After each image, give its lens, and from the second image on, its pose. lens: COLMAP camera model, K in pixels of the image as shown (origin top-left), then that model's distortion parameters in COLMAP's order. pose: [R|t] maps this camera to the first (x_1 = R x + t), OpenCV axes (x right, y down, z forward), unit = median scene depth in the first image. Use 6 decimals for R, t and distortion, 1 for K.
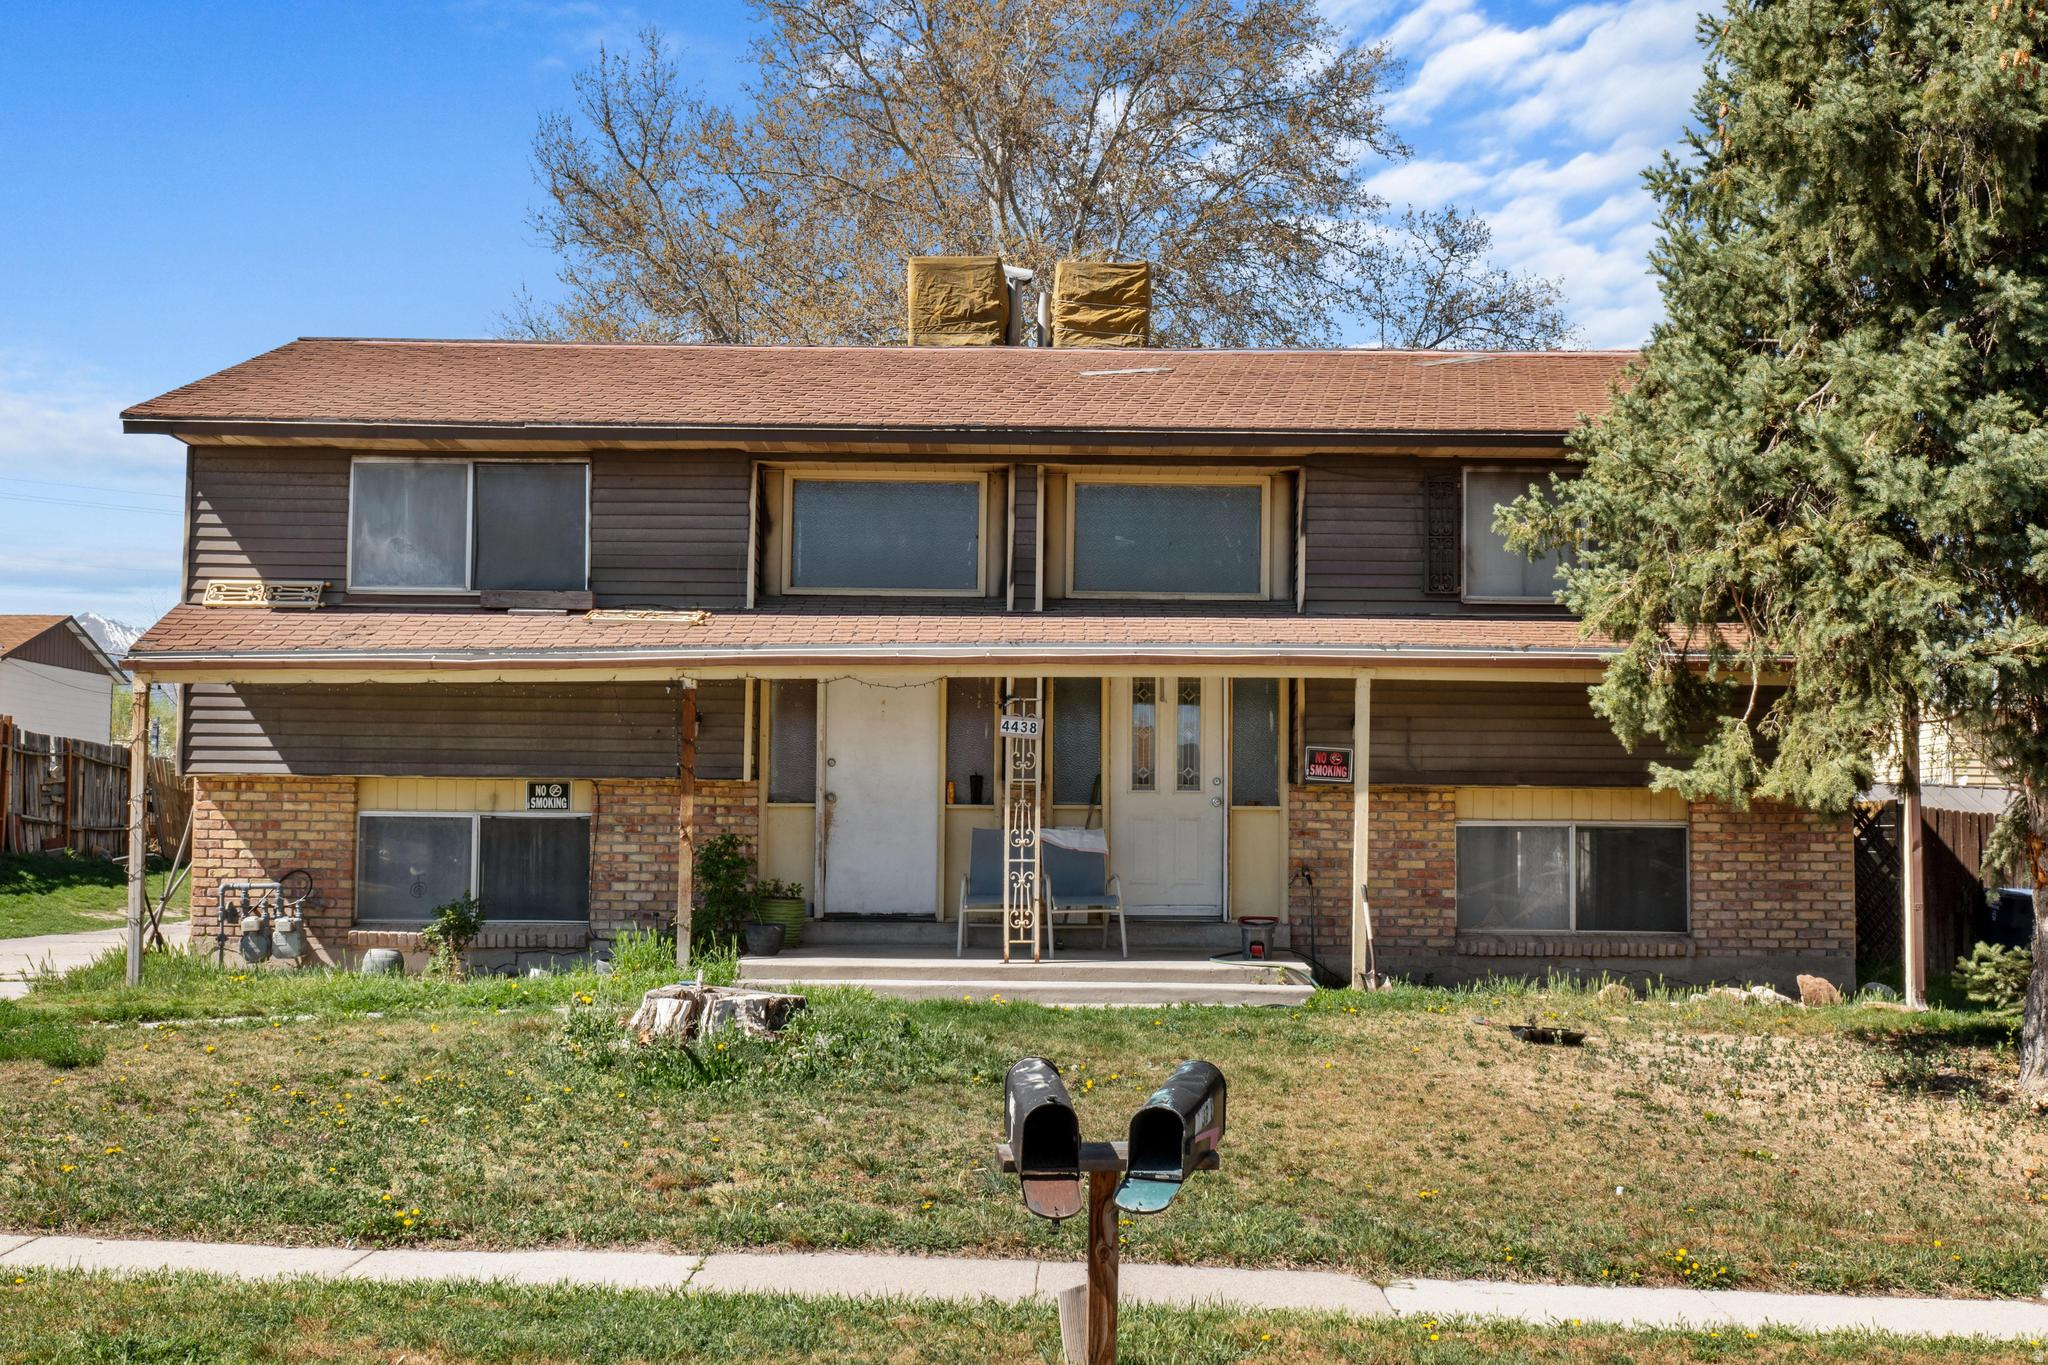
lens RADIAL K [[2621.3, 0, 1021.4], [0, 2621.3, 678.8], [0, 0, 1]] dist [0.020743, 0.000000]
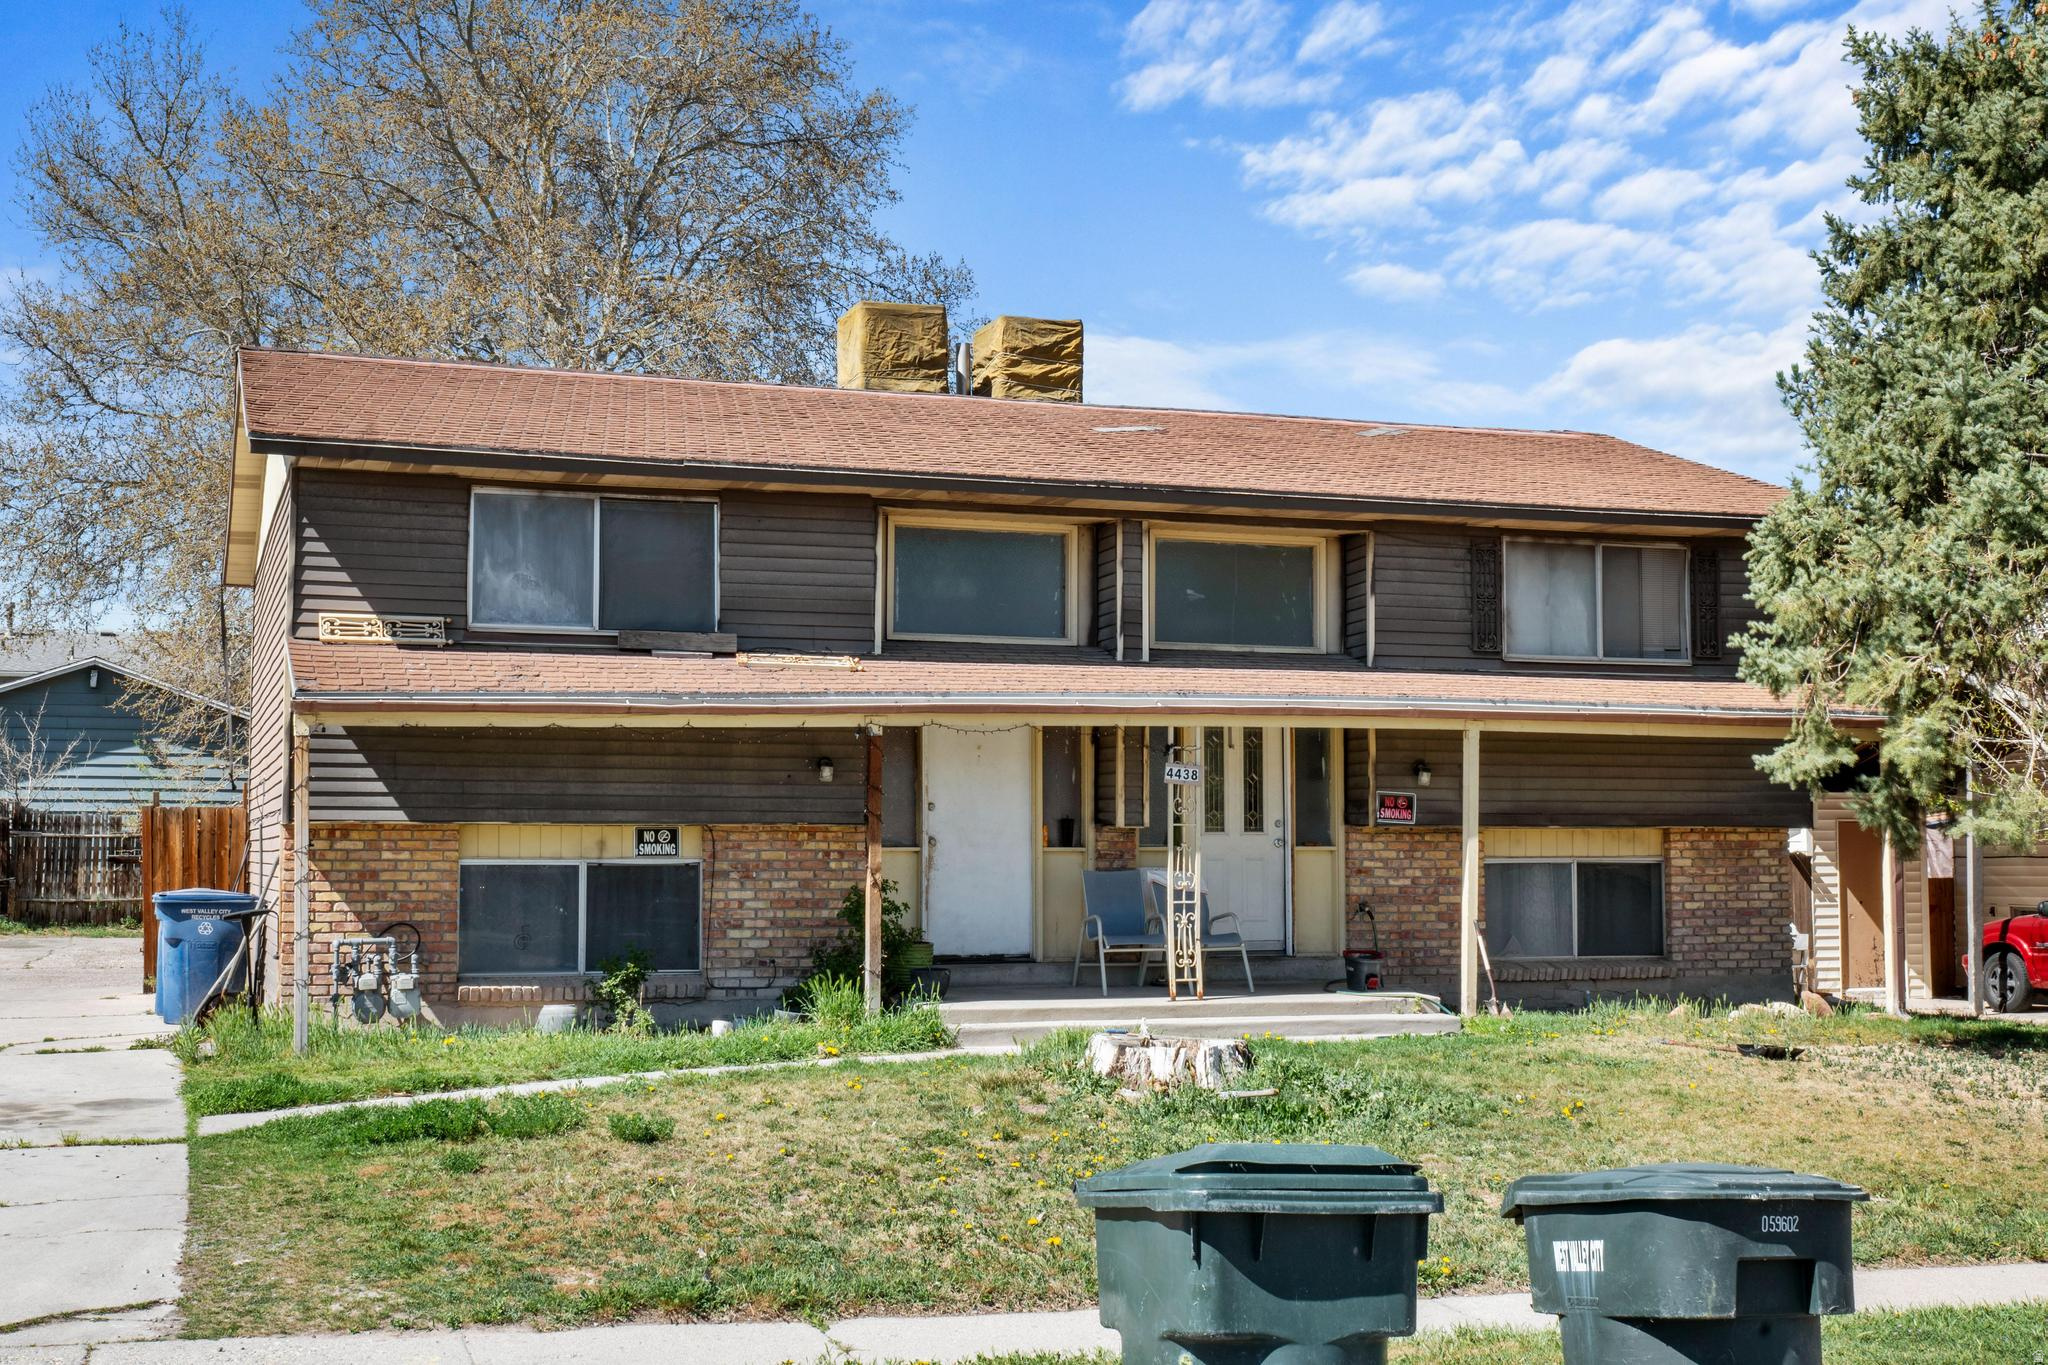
lens RADIAL K [[2621.3, 0, 1017.4], [0, 2621.3, 688.0], [0, 0, 1]] dist [0.020743, 0.000000]
pose [[0.936000, 0.012970, 0.351761, -0.404009], [-0.011970, 0.999916, -0.005019, -0.009360], [-0.351796, 0.000487, 0.936076, 0.042841]]
